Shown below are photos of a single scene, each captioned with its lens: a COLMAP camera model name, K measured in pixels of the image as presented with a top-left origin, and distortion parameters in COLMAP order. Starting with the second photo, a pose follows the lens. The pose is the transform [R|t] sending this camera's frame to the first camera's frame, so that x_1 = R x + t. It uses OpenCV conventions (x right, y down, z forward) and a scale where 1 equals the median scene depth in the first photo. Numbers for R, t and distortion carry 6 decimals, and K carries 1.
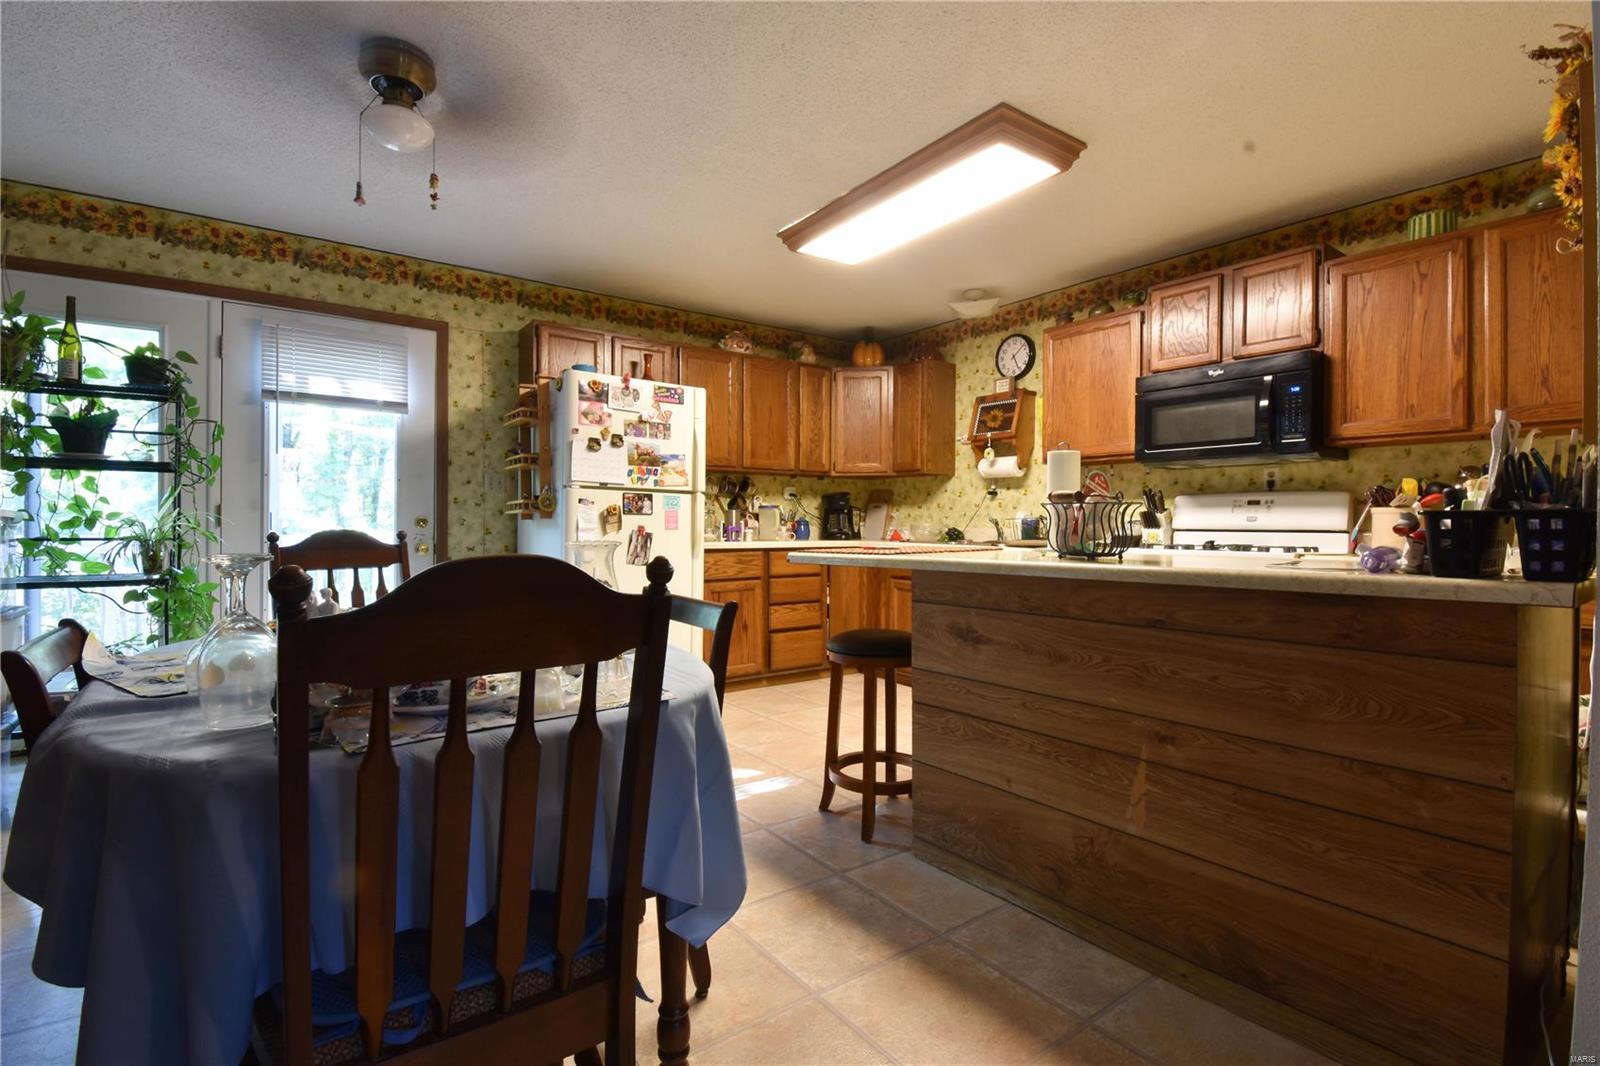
lens RADIAL K [[728.7, 0, 801.5], [0, 728.7, 527.1], [0, 0, 1]] dist [0.001683, -0.017745]
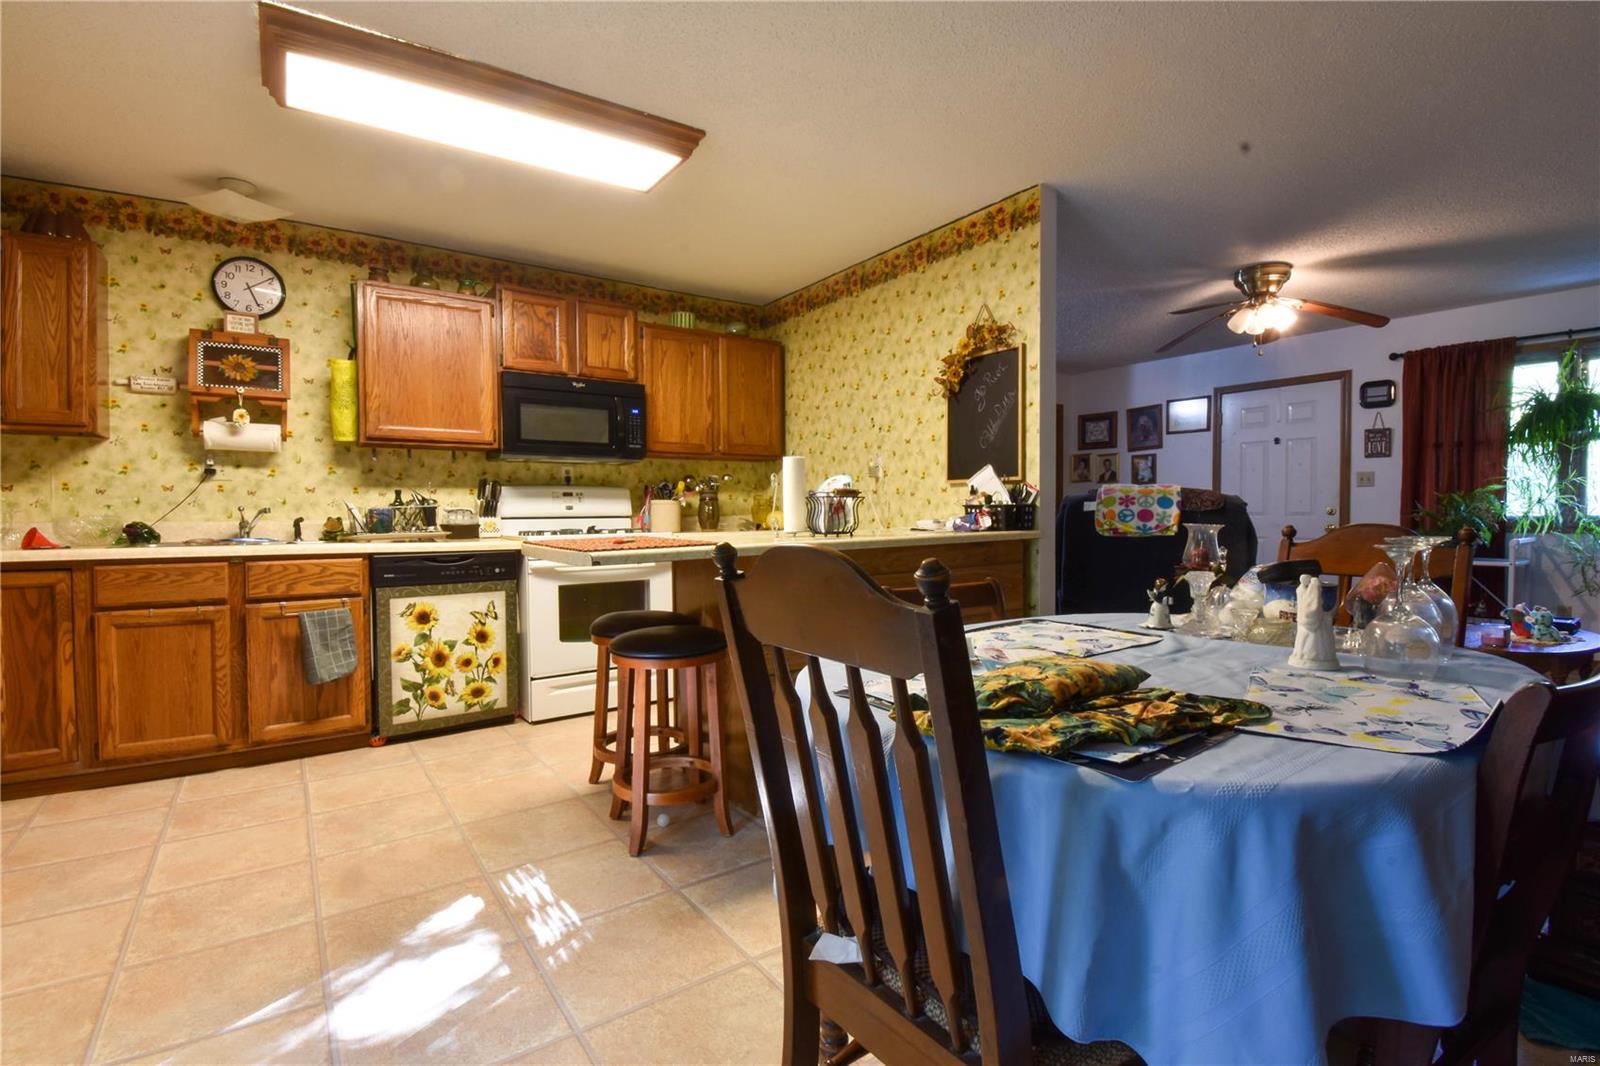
lens RADIAL K [[728.7, 0, 801.5], [0, 728.7, 527.1], [0, 0, 1]] dist [0.001683, -0.017745]
pose [[0.025909, -0.026654, 0.999309, -0.550058], [0.012028, 0.999580, 0.026349, -0.006016], [-0.999592, 0.011337, 0.026219, 0.542552]]
